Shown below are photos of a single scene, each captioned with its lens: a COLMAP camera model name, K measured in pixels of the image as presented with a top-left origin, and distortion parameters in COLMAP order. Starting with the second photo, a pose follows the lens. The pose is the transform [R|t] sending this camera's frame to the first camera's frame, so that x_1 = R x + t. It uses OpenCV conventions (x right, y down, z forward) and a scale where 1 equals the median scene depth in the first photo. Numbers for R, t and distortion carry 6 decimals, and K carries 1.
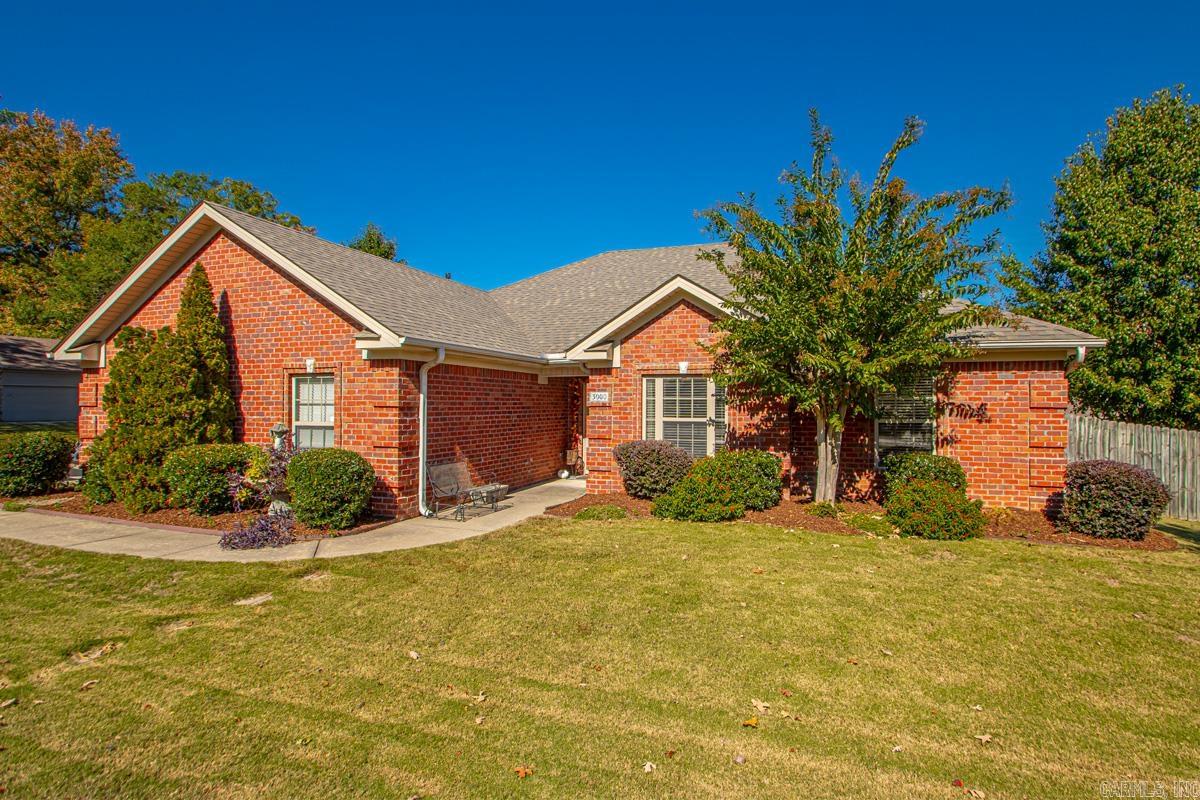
lens RADIAL K [[620.7, 0, 607.3], [0, 620.7, 397.6], [0, 0, 1]] dist [-0.005077, -0.003605]
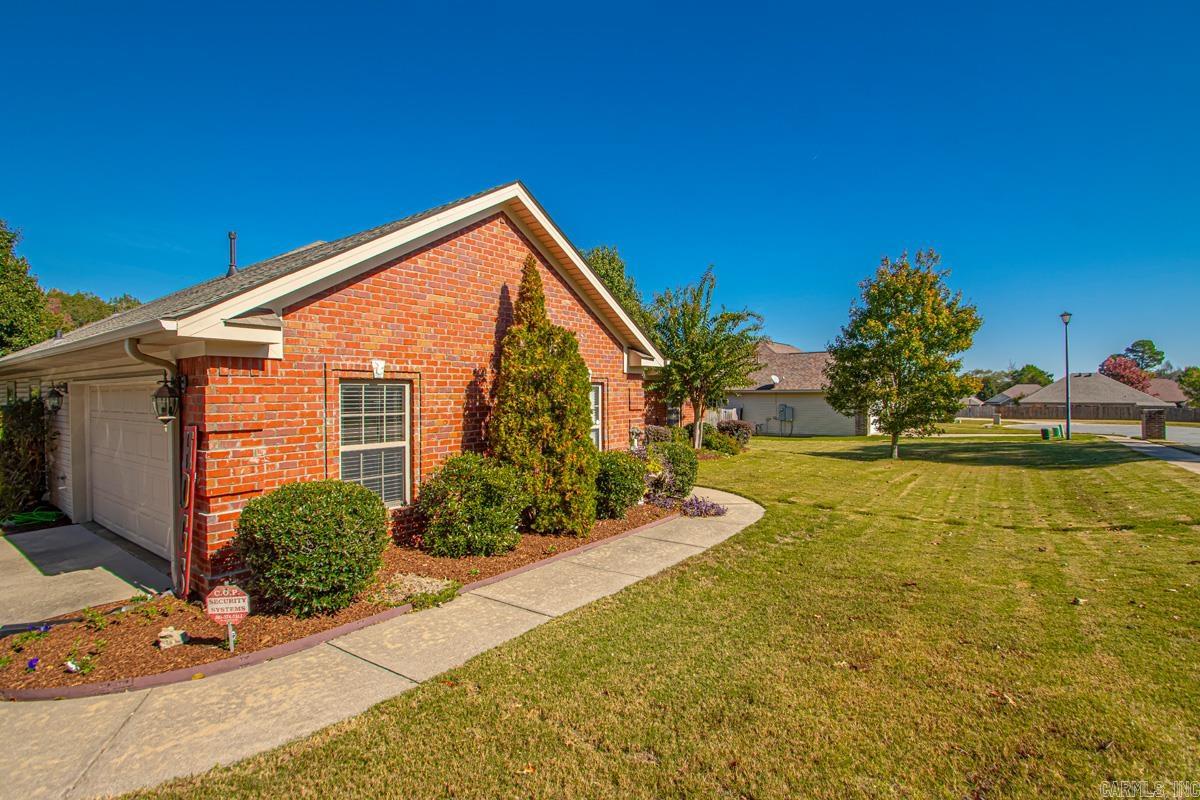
lens RADIAL K [[557.7, 0, 593.7], [0, 557.7, 398.0], [0, 0, 1]] dist [0.009859, -0.005961]
pose [[0.301839, -0.014333, 0.953251, -1.382763], [-0.005108, 0.999848, 0.016652, -0.026888], [-0.953345, -0.009896, 0.301720, 0.664310]]
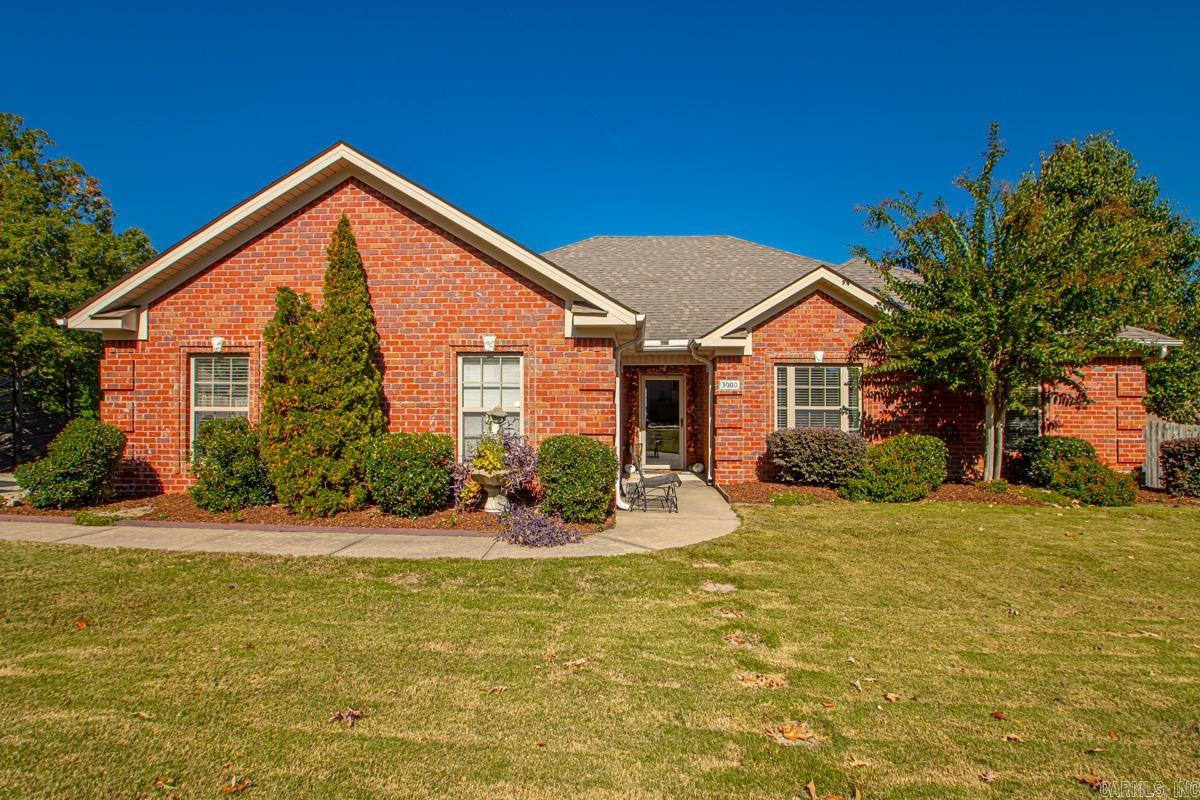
lens RADIAL K [[669.6, 0, 597.2], [0, 669.6, 397.6], [0, 0, 1]] dist [-0.016601, 0.002306]
pose [[0.962309, 0.006419, 0.271884, -0.568099], [-0.006031, 0.999979, -0.002261, 0.025368], [-0.271893, 0.000536, 0.962327, 0.047520]]
